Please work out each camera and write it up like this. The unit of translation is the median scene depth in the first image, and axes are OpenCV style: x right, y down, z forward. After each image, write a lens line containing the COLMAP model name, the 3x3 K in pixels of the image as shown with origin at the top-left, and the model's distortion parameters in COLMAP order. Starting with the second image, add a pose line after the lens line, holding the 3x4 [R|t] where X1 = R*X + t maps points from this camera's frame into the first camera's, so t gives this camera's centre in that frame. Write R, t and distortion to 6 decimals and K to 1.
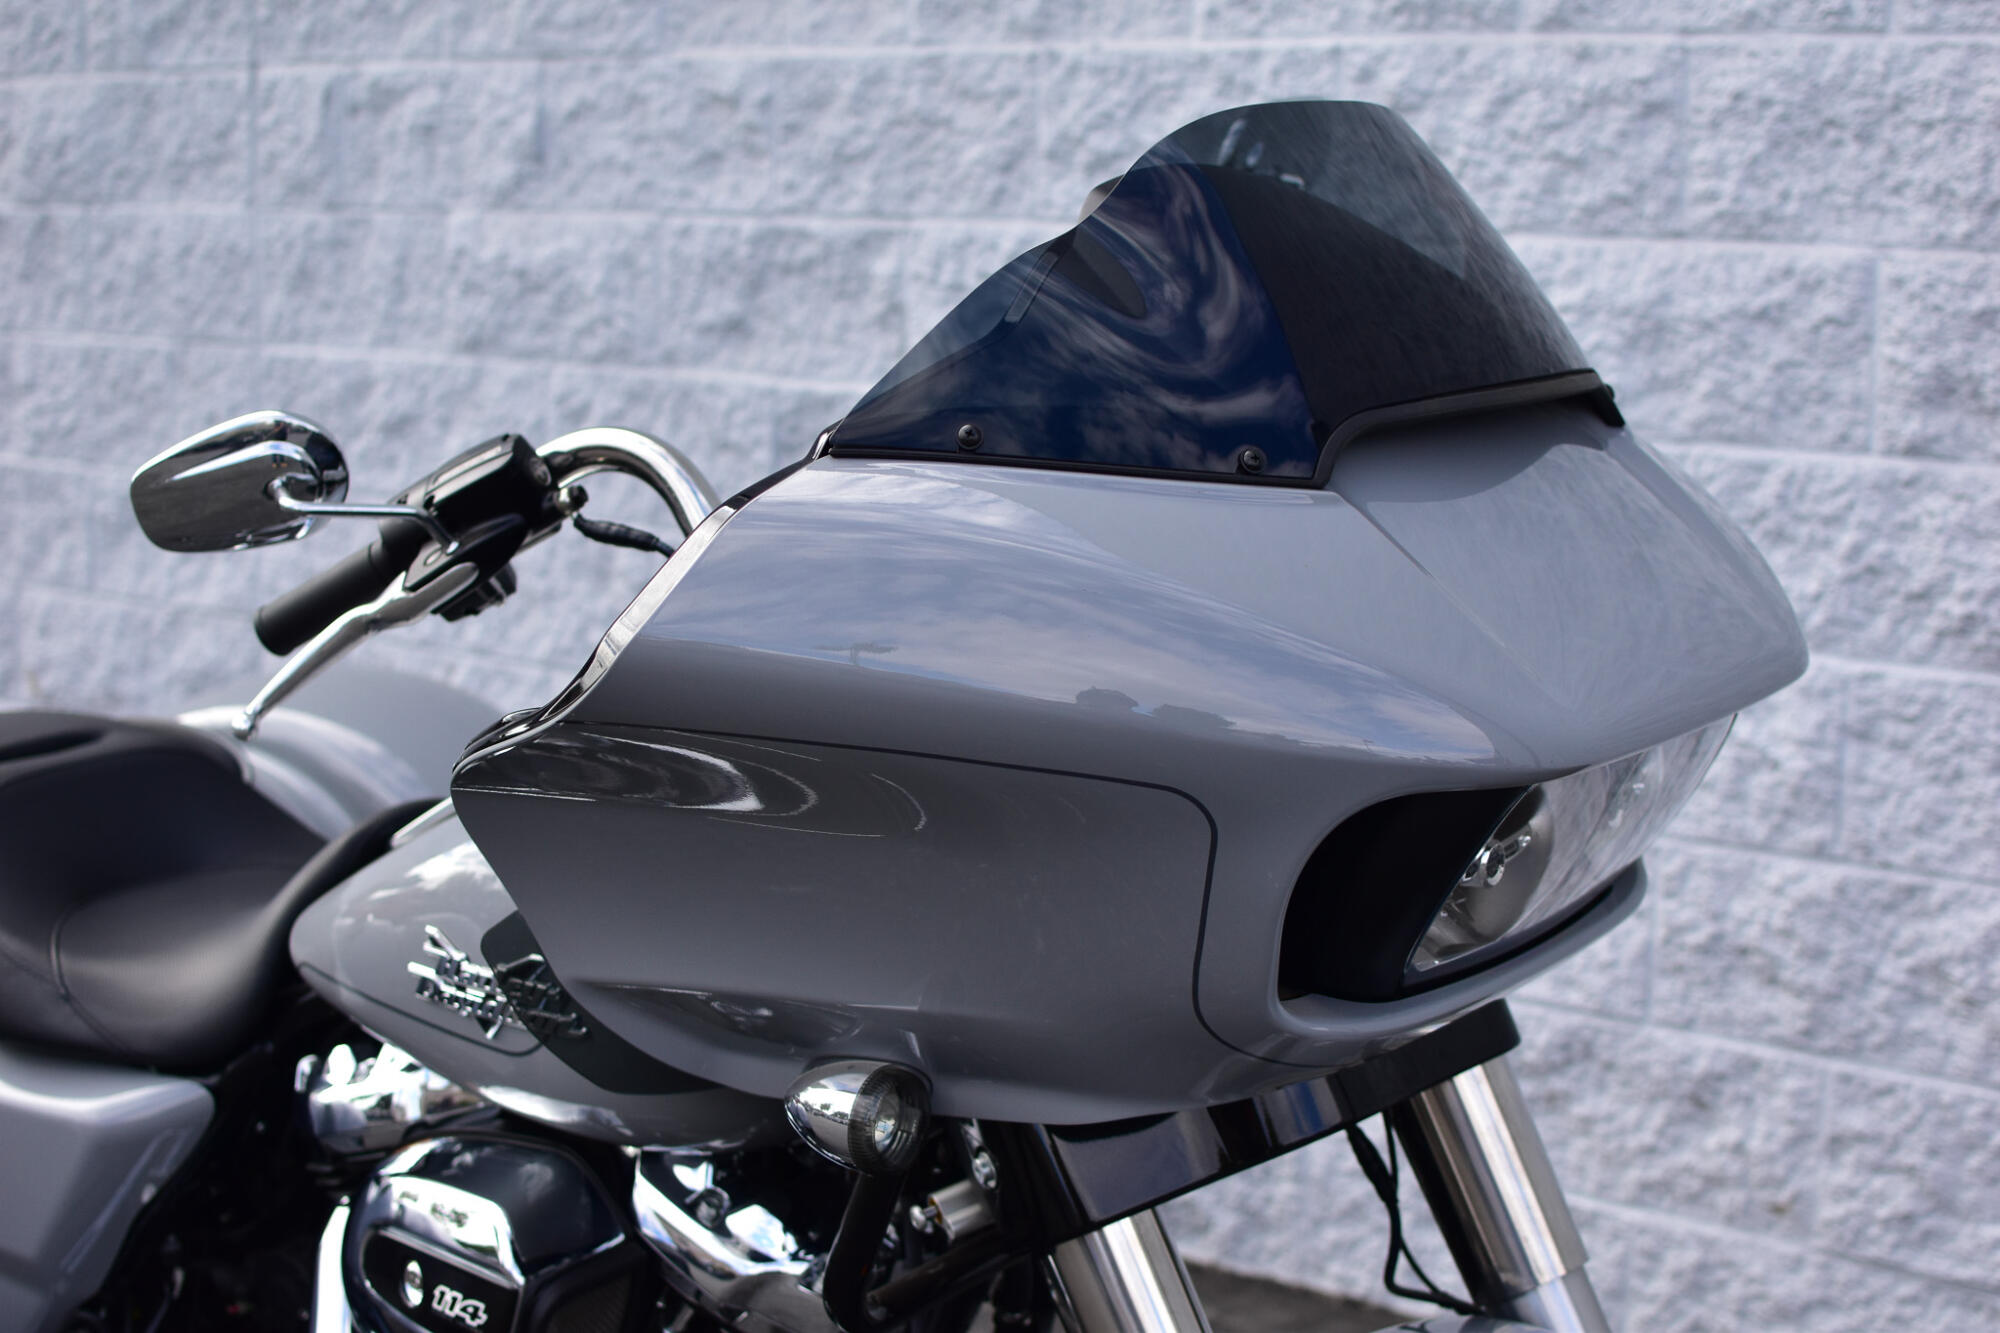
lens RADIAL K [[2962.5, 0, 1000.0], [0, 2962.5, 666.5], [0, 0, 1]] dist [-0.194033, 0.119526]
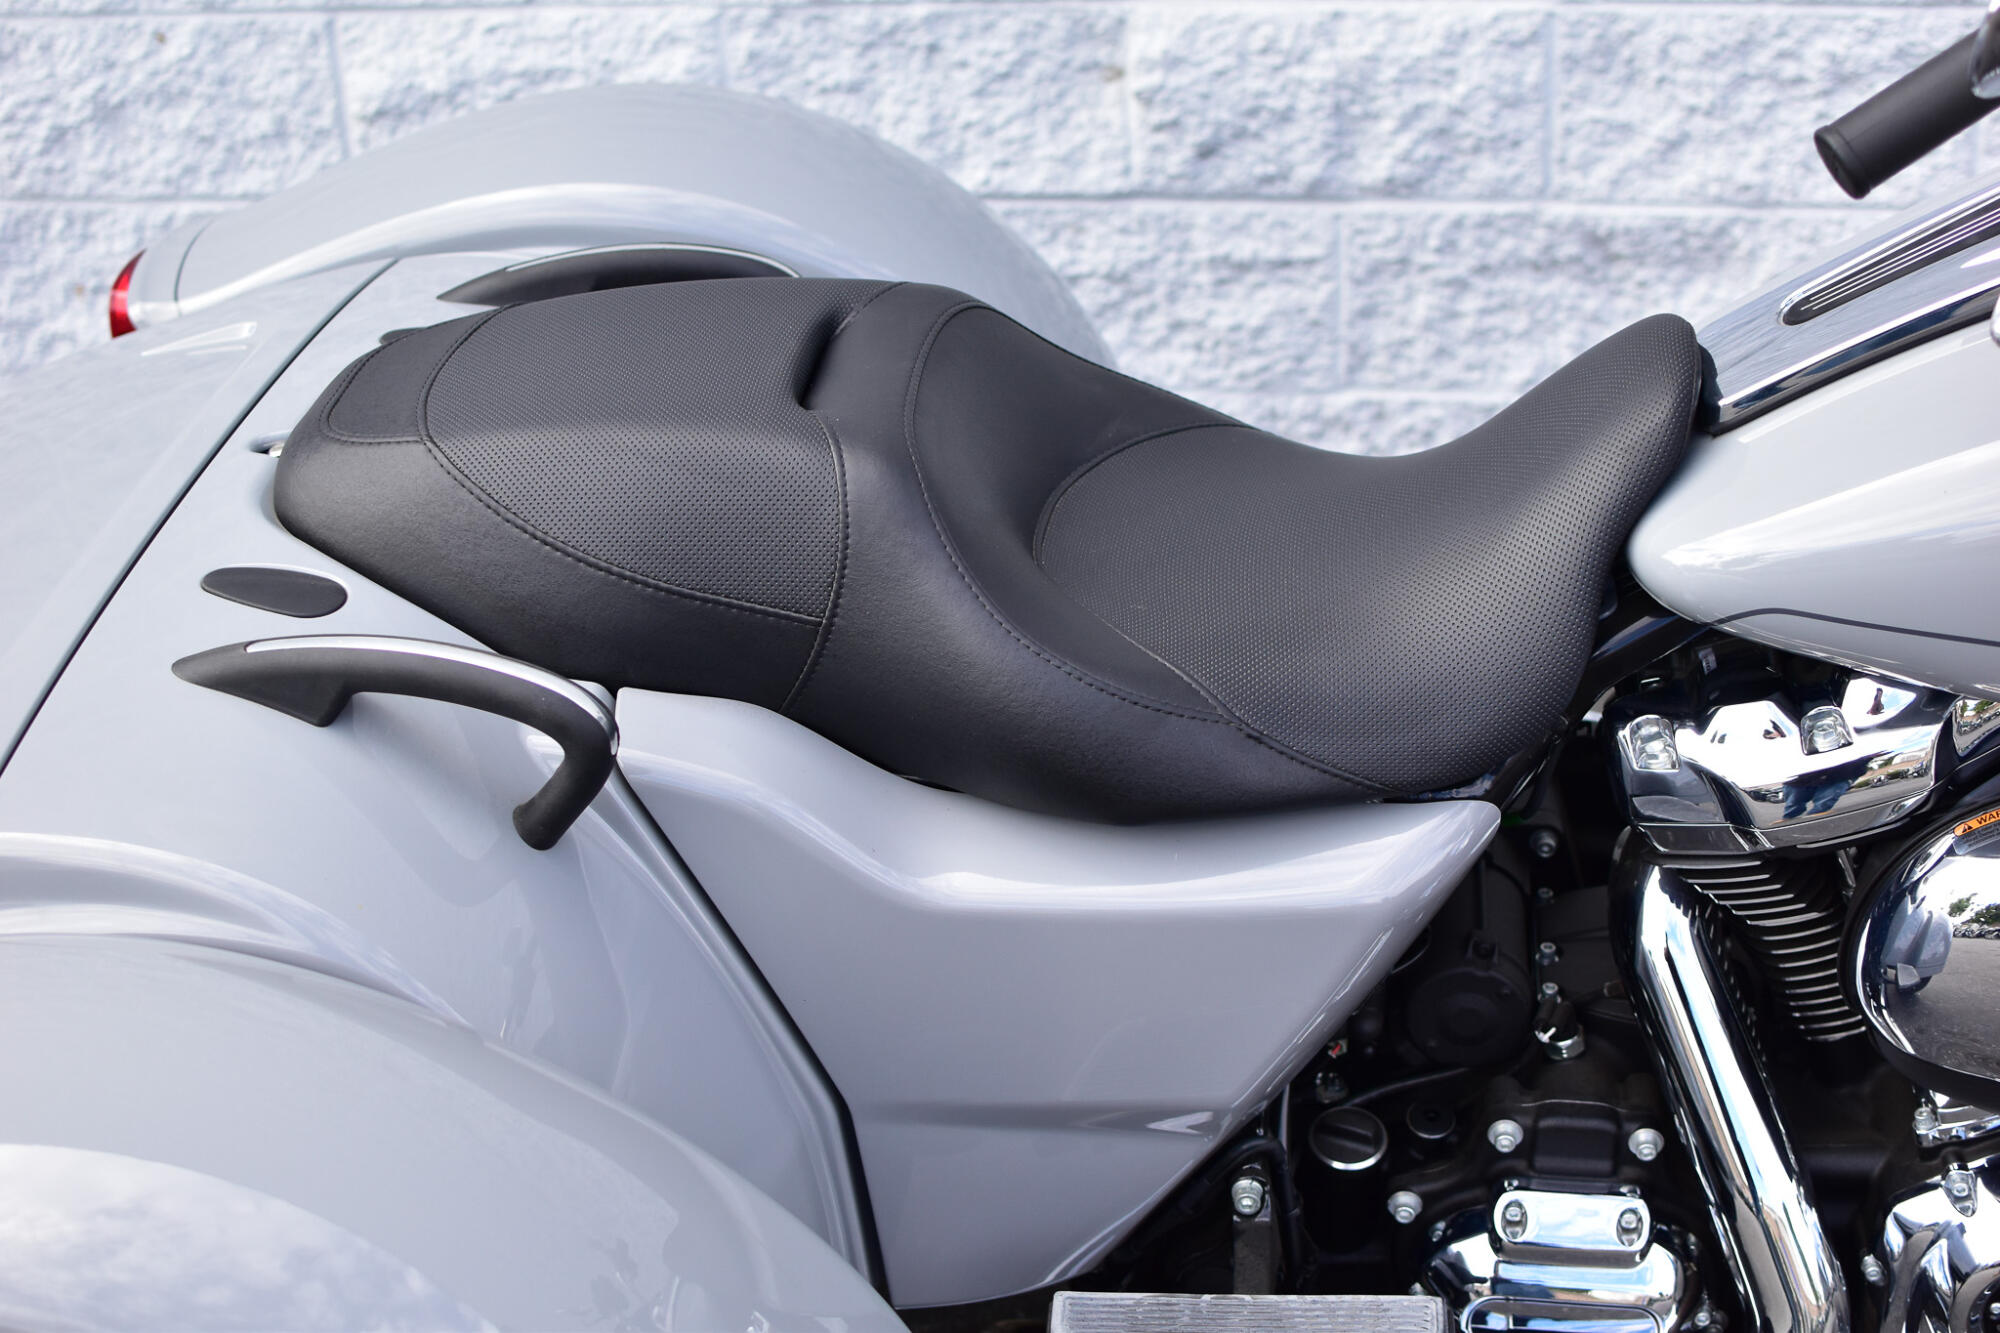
lens RADIAL K [[2962.5, 0, 1000.0], [0, 2962.5, 666.5], [0, 0, 1]] dist [-0.194033, 0.119526]
pose [[0.875447, -0.274443, 0.397837, -0.735032], [0.133749, 0.928563, 0.346240, -0.163930], [-0.464440, -0.249905, 0.849614, 0.529847]]
